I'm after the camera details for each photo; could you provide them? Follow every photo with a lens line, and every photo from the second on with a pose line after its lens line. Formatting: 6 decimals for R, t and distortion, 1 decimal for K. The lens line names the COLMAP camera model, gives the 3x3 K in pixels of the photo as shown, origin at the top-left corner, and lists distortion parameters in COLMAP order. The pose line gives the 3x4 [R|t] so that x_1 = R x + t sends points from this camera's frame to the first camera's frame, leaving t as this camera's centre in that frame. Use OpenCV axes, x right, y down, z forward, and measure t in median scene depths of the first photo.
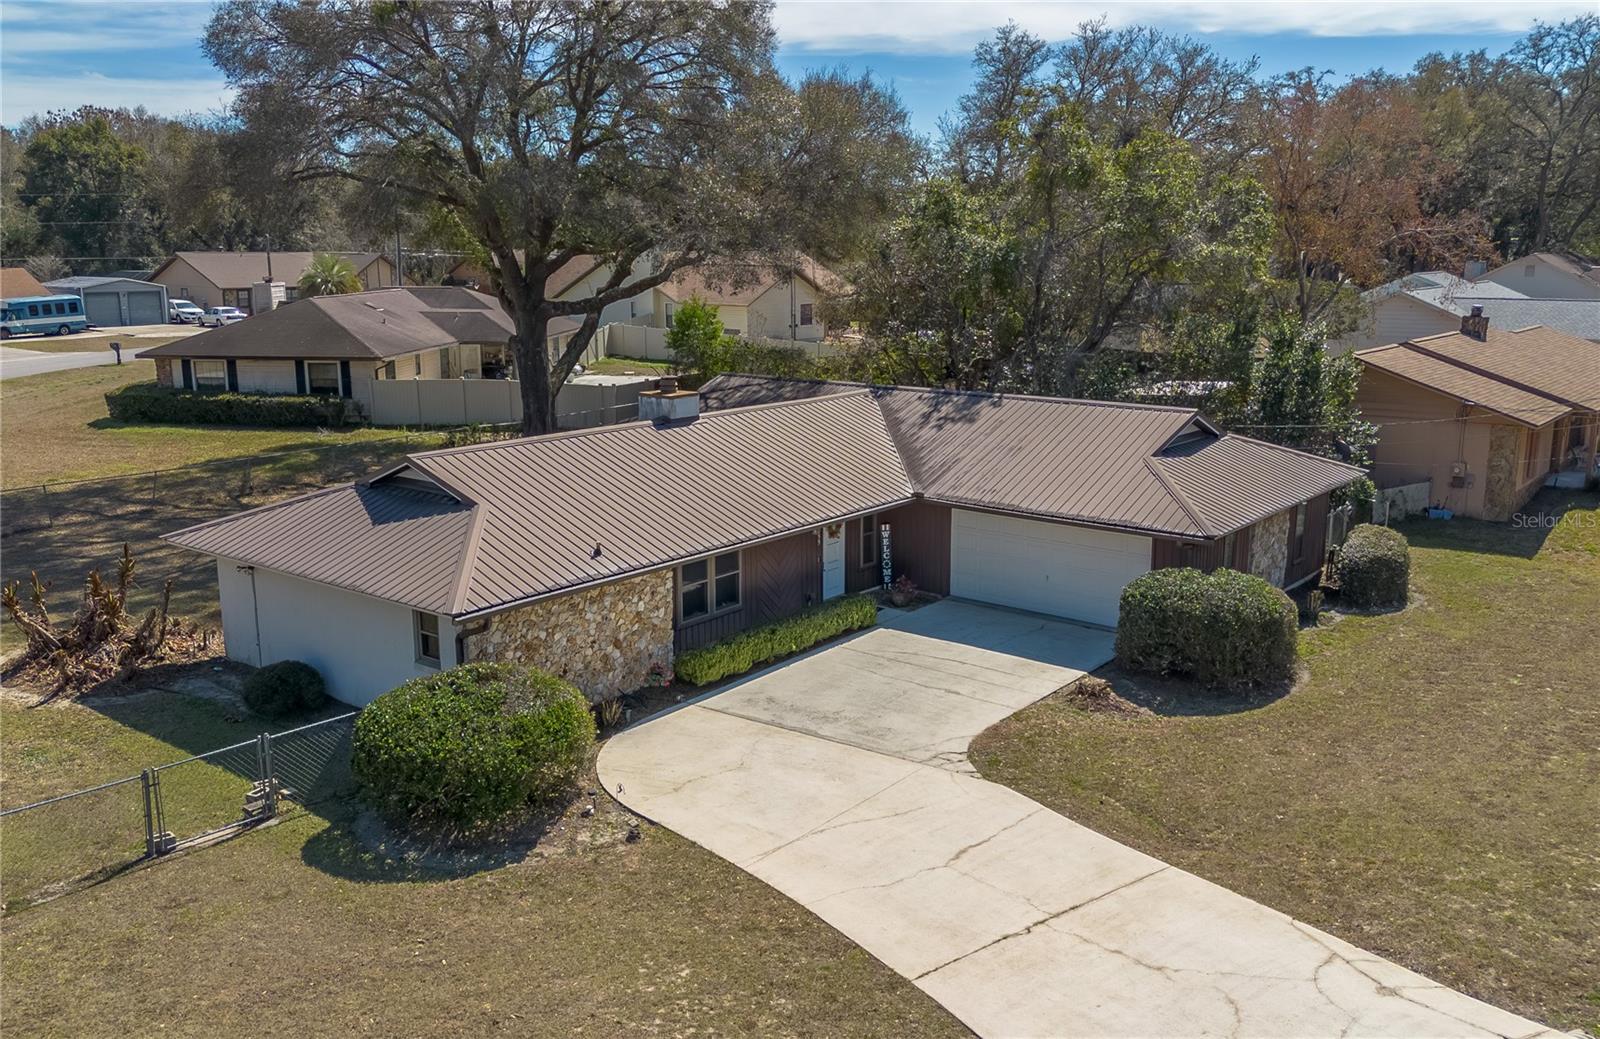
lens RADIAL K [[1301.9, 0, 783.7], [0, 1301.9, 518.5], [0, 0, 1]] dist [0.035658, -0.010633]
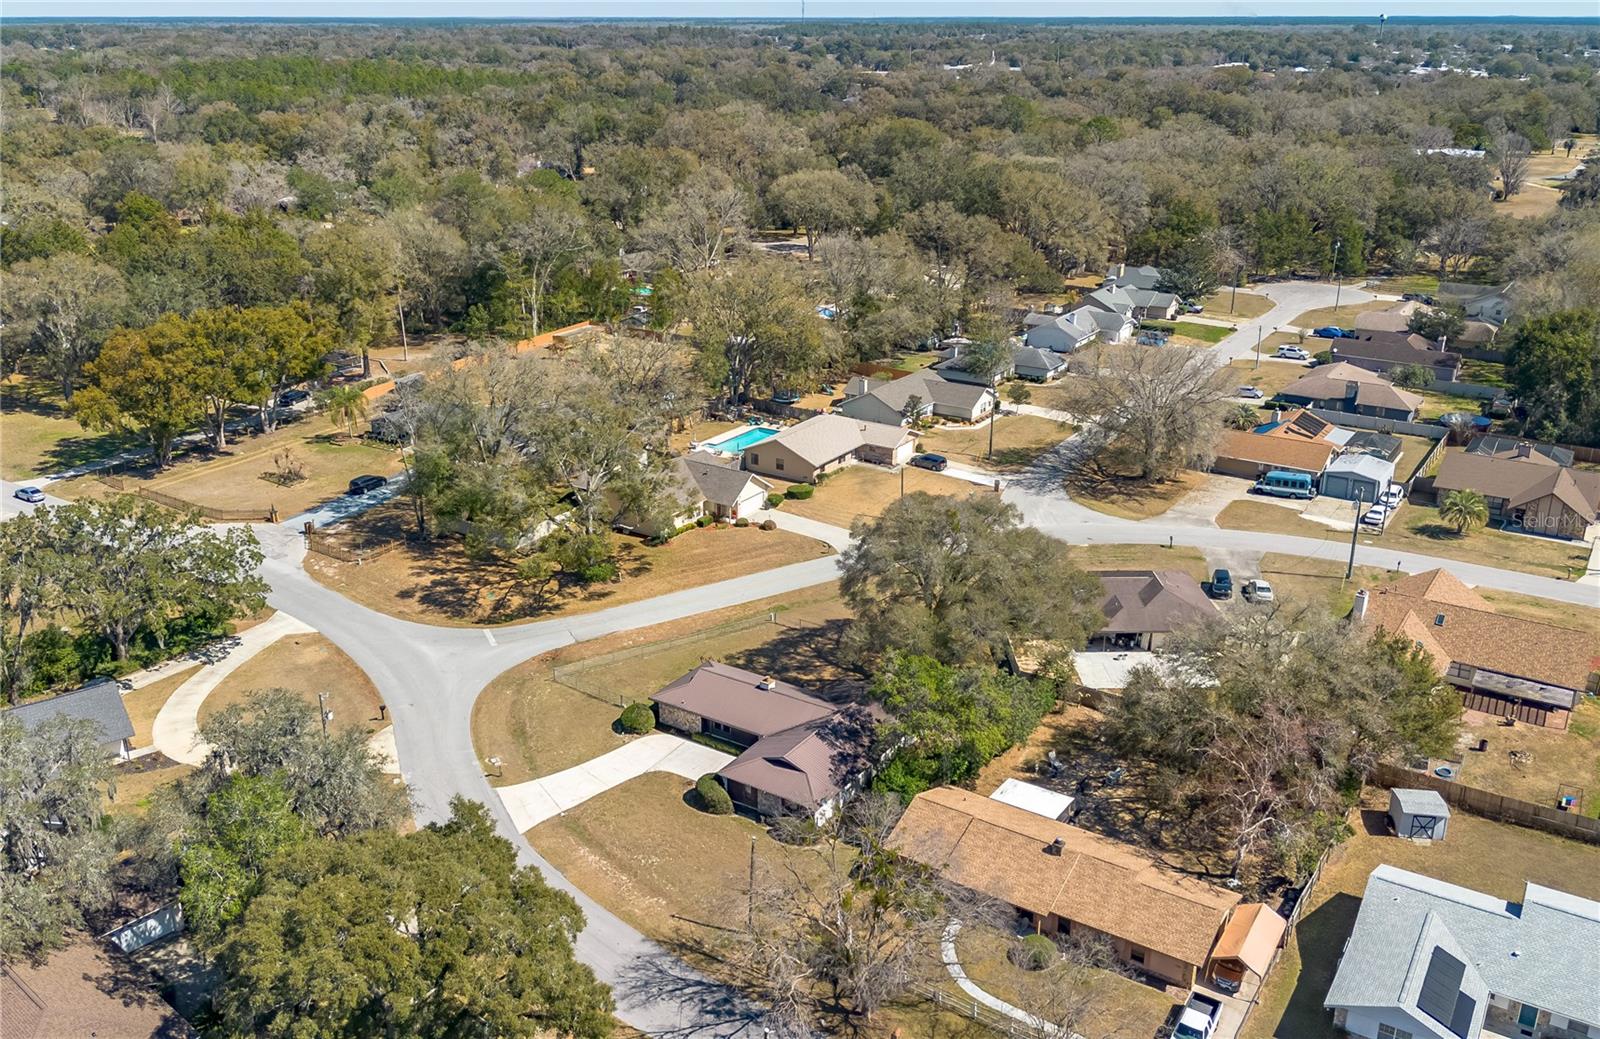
lens RADIAL K [[1301.9, 0, 783.7], [0, 1301.9, 518.5], [0, 0, 1]] dist [0.035658, -0.010633]
pose [[0.105667, 0.349846, -0.930829, 3.855629], [-0.214959, 0.921973, 0.322116, -2.073007], [0.970890, 0.166053, 0.172625, 0.365082]]
